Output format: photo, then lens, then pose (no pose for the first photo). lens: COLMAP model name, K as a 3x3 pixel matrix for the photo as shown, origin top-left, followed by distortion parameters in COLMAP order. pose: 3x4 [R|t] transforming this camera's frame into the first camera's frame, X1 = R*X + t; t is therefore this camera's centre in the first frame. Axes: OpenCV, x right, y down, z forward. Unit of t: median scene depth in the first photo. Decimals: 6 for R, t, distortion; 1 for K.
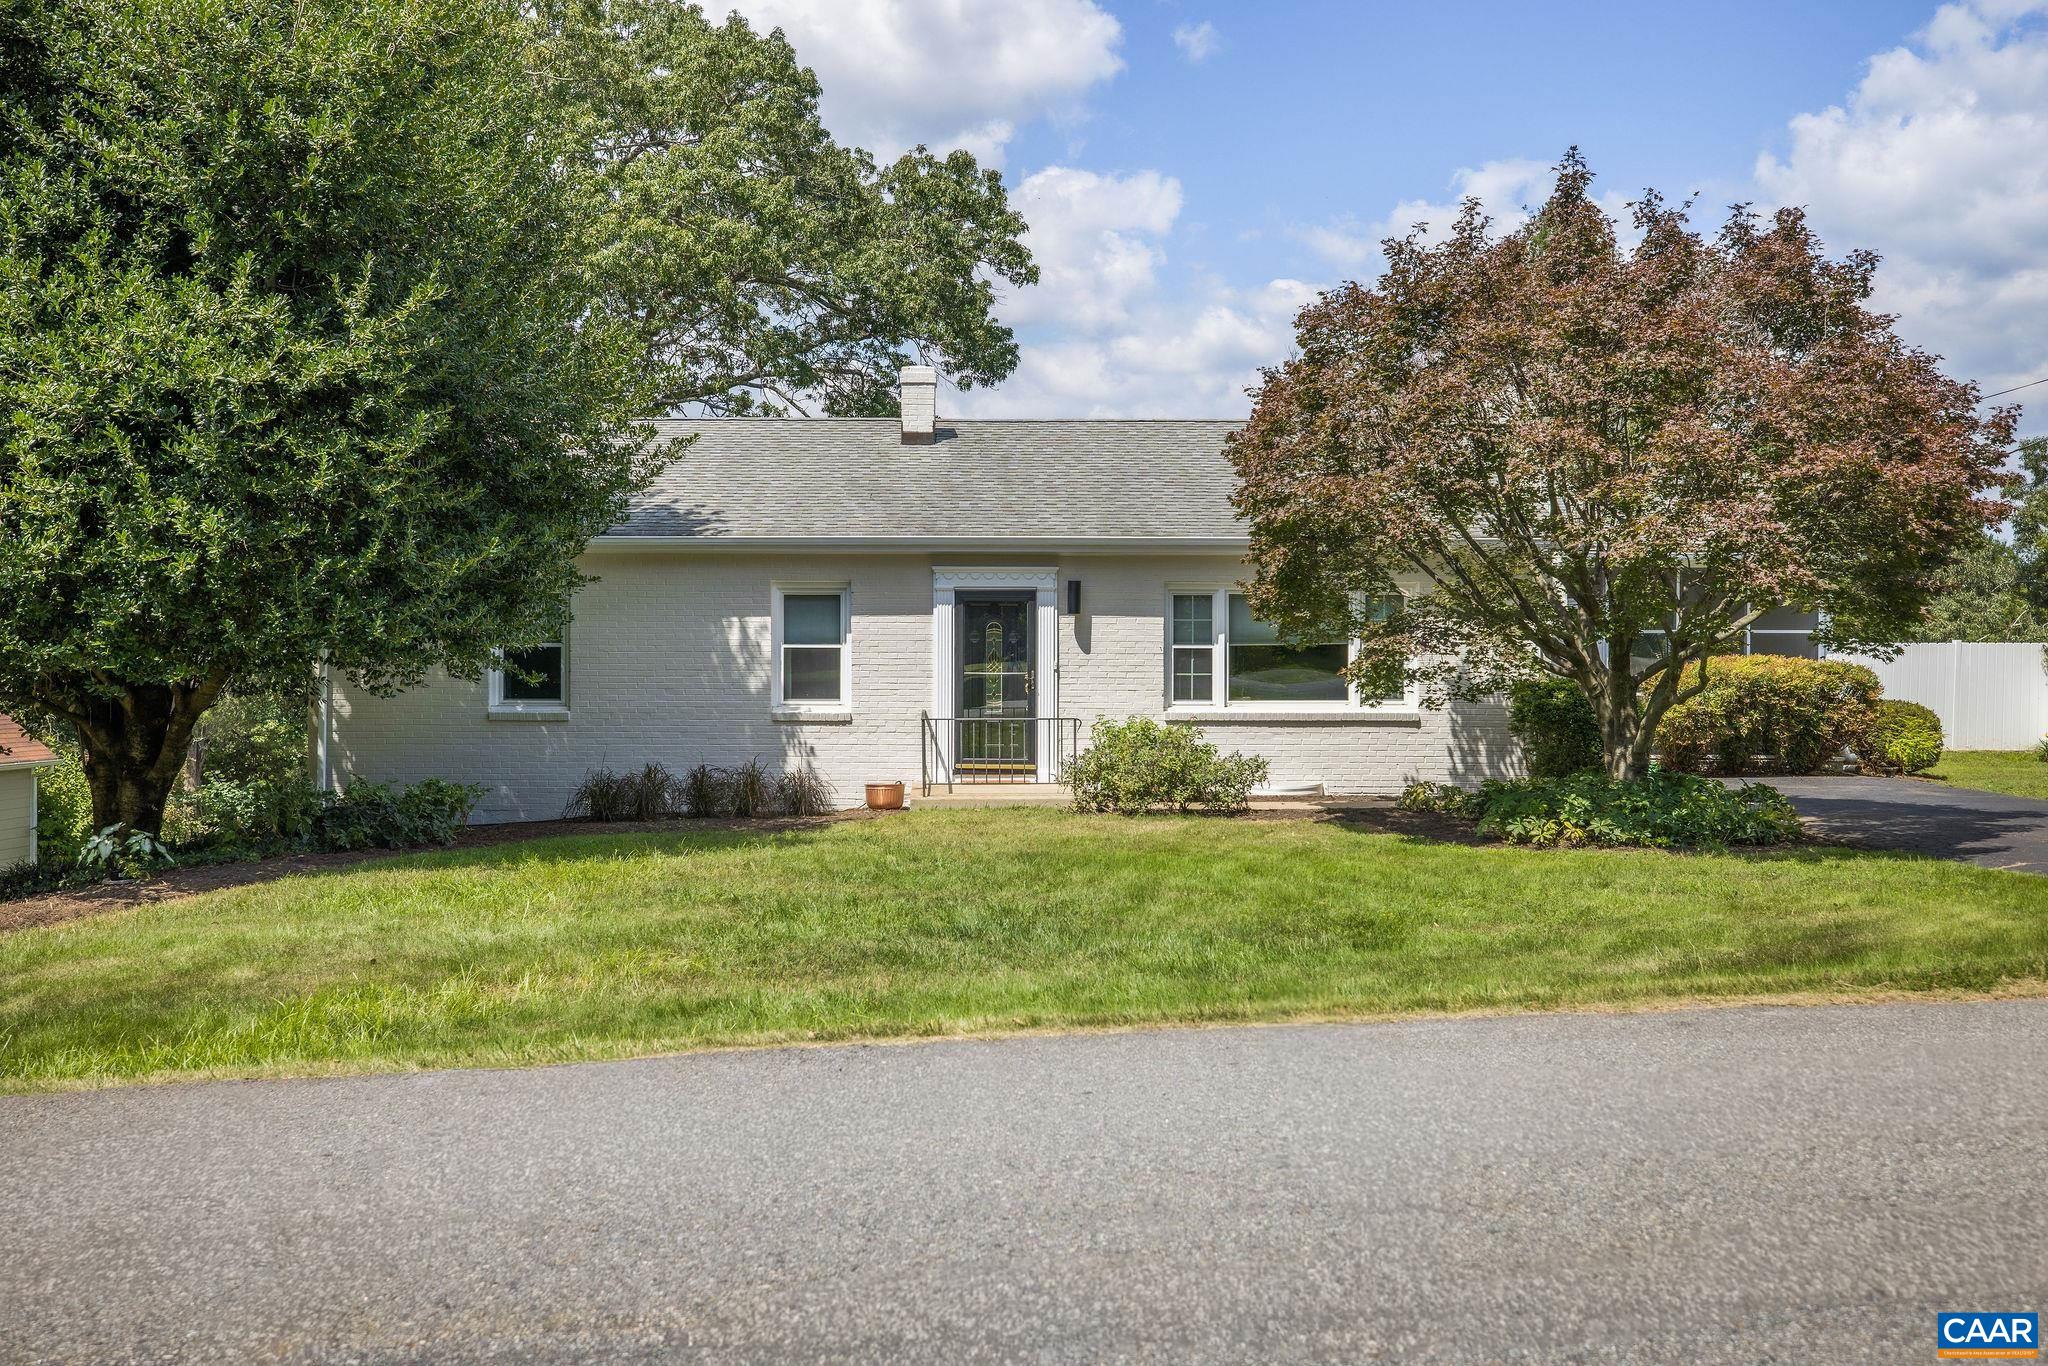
lens RADIAL K [[1892.2, 0, 1024.0], [0, 1892.2, 683.0], [0, 0, 1]] dist [0.051387, 0.004853]
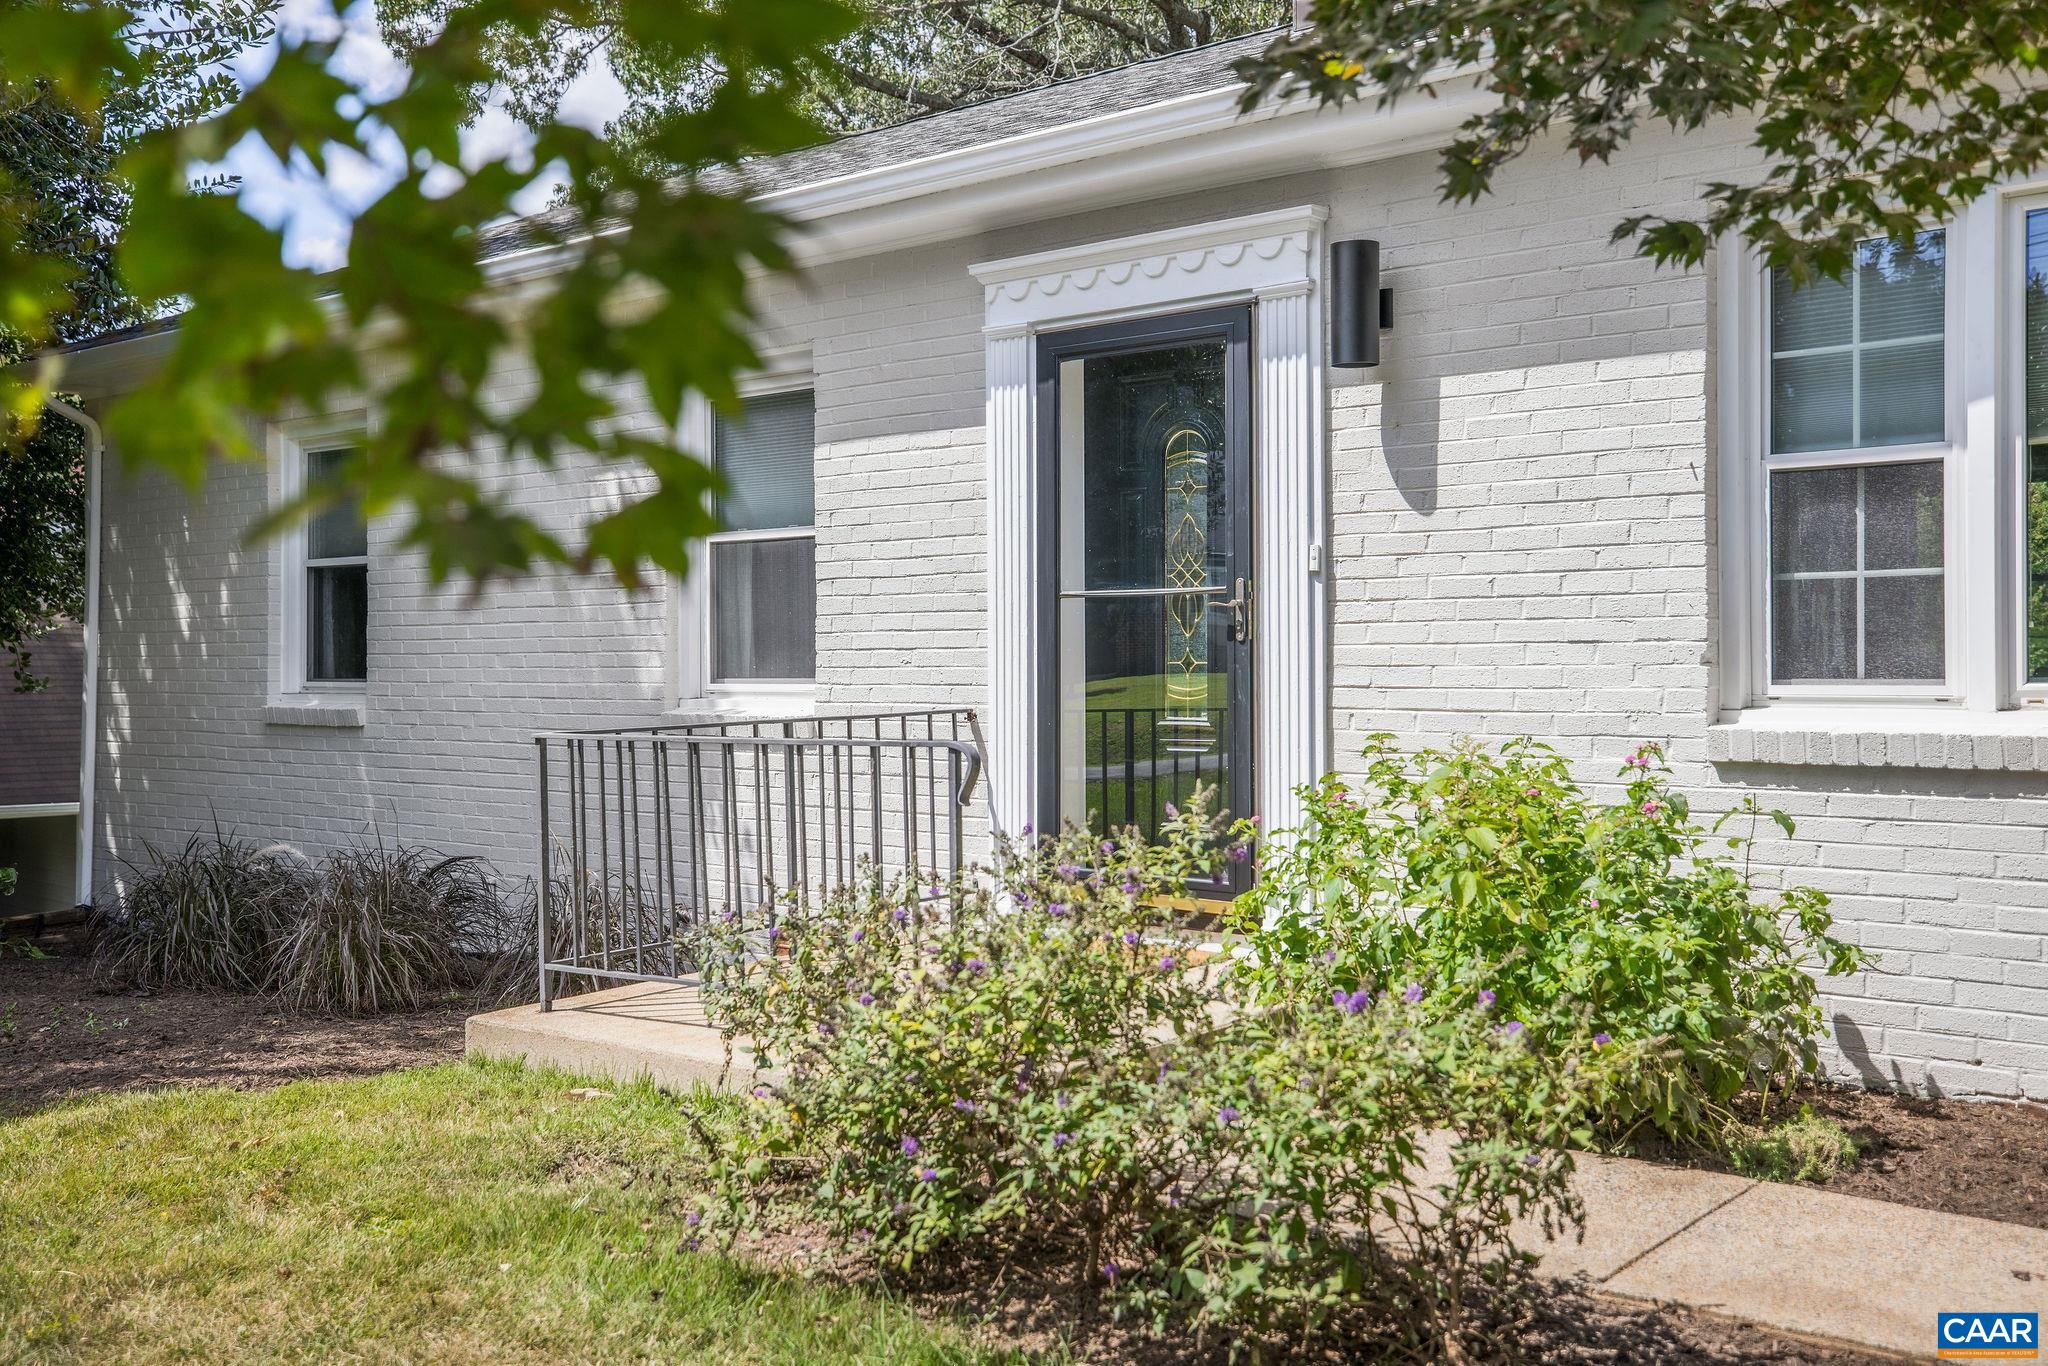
lens RADIAL K [[1892.2, 0, 1024.0], [0, 1892.2, 683.0], [0, 0, 1]] dist [0.051387, 0.004853]
pose [[0.765113, -0.001026, -0.643895, 0.166969], [-0.003498, 0.999977, -0.005750, 0.011231], [0.643886, 0.006652, 0.765093, 0.751878]]
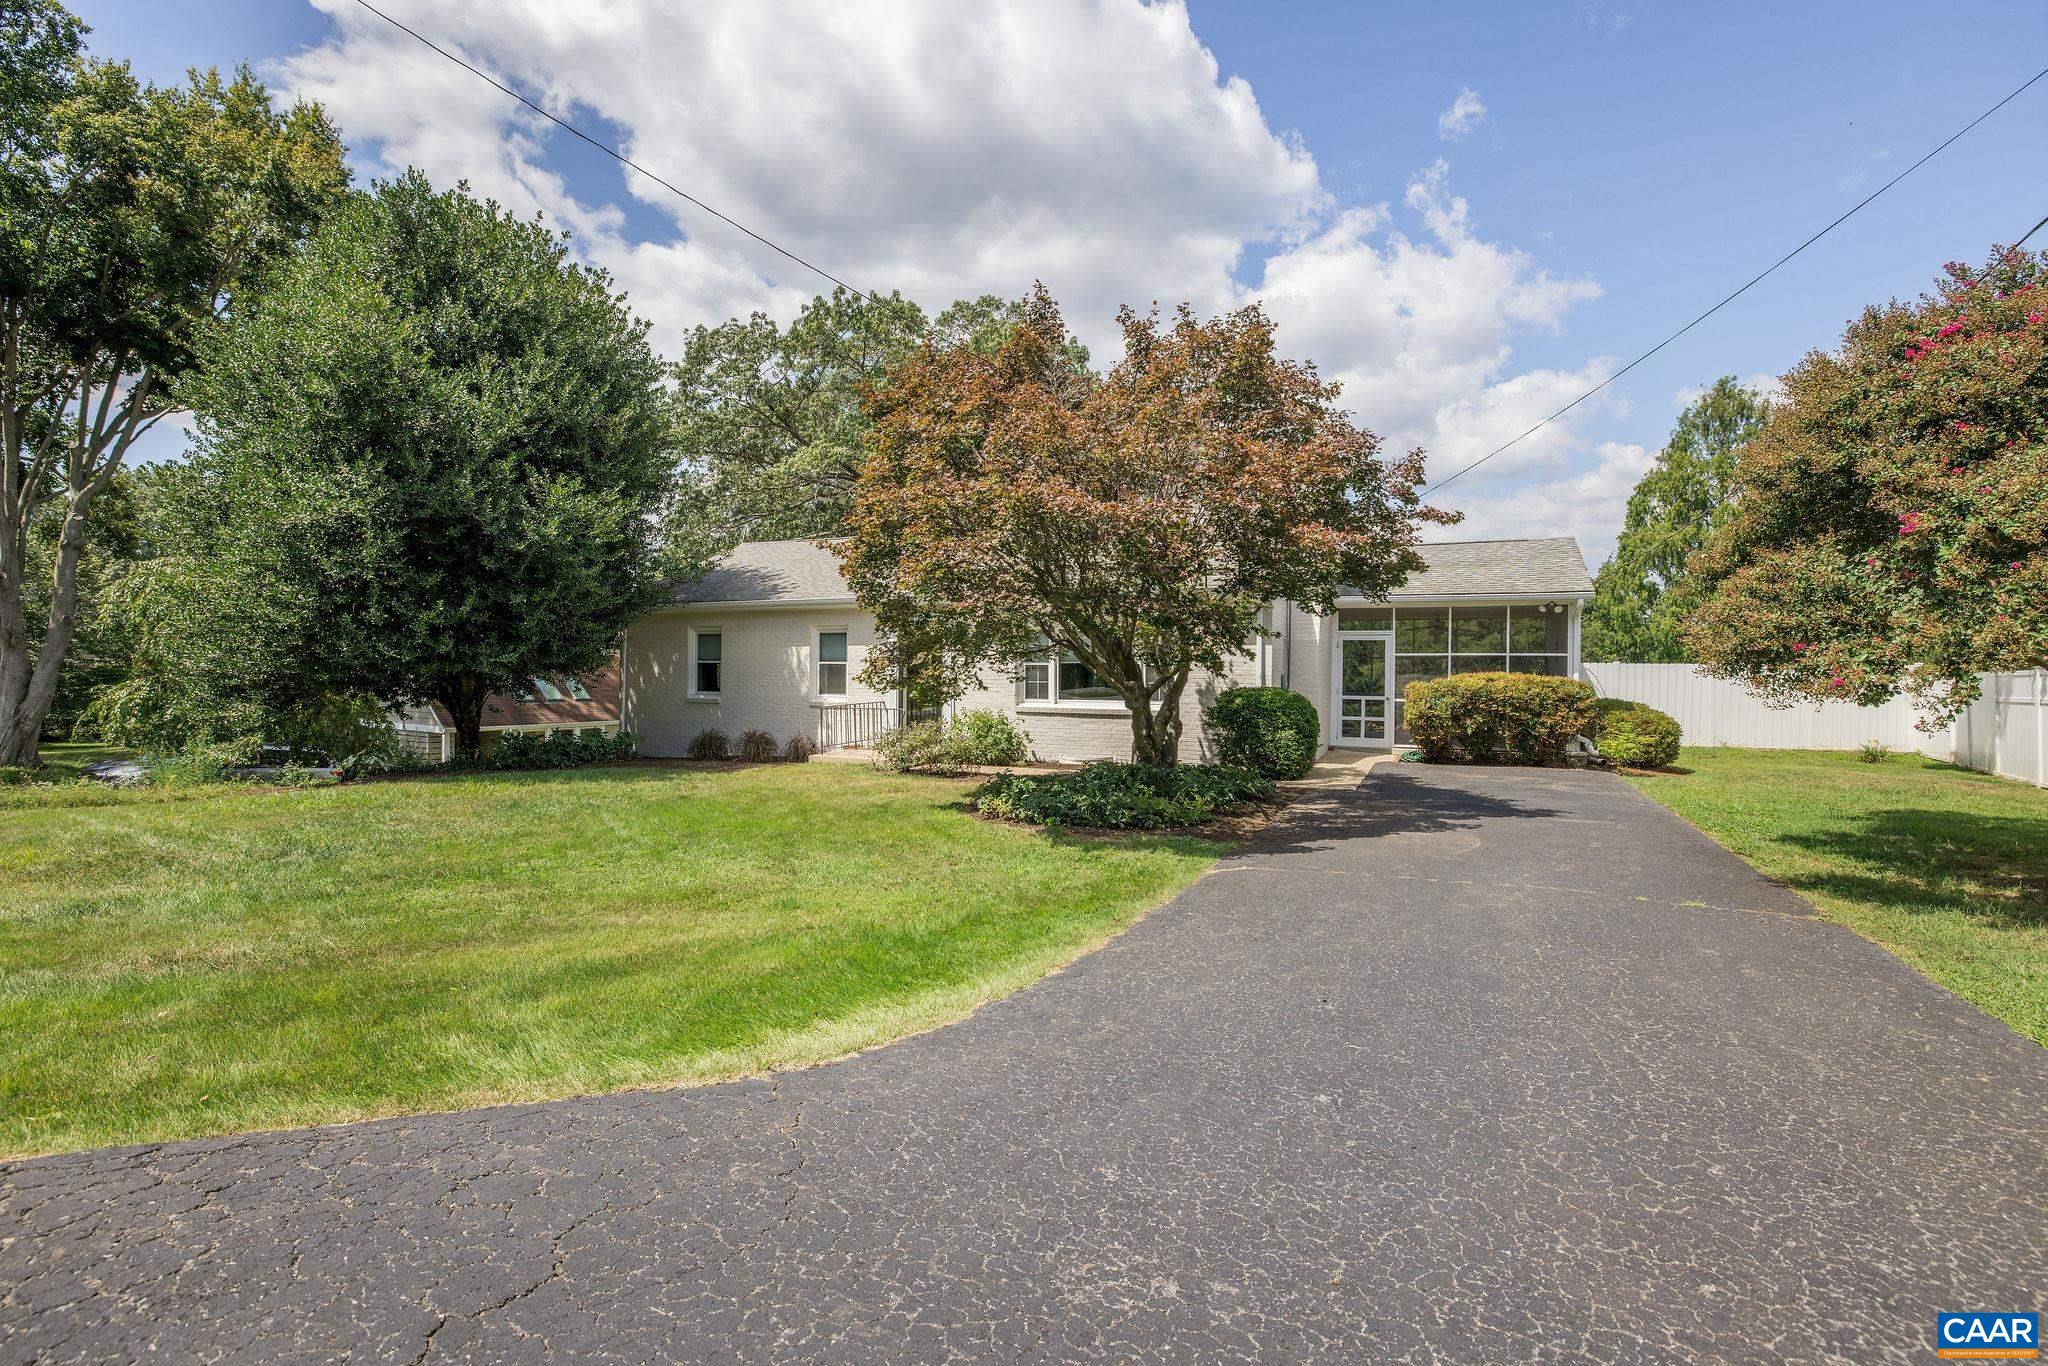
lens RADIAL K [[979.2, 0, 1020.1], [0, 979.2, 672.1], [0, 0, 1]] dist [-0.036707, 0.021760]
pose [[0.893820, 0.007252, -0.448368, 0.437044], [-0.011670, 0.999907, -0.007091, -0.006902], [0.448274, 0.011571, 0.893821, 0.287047]]
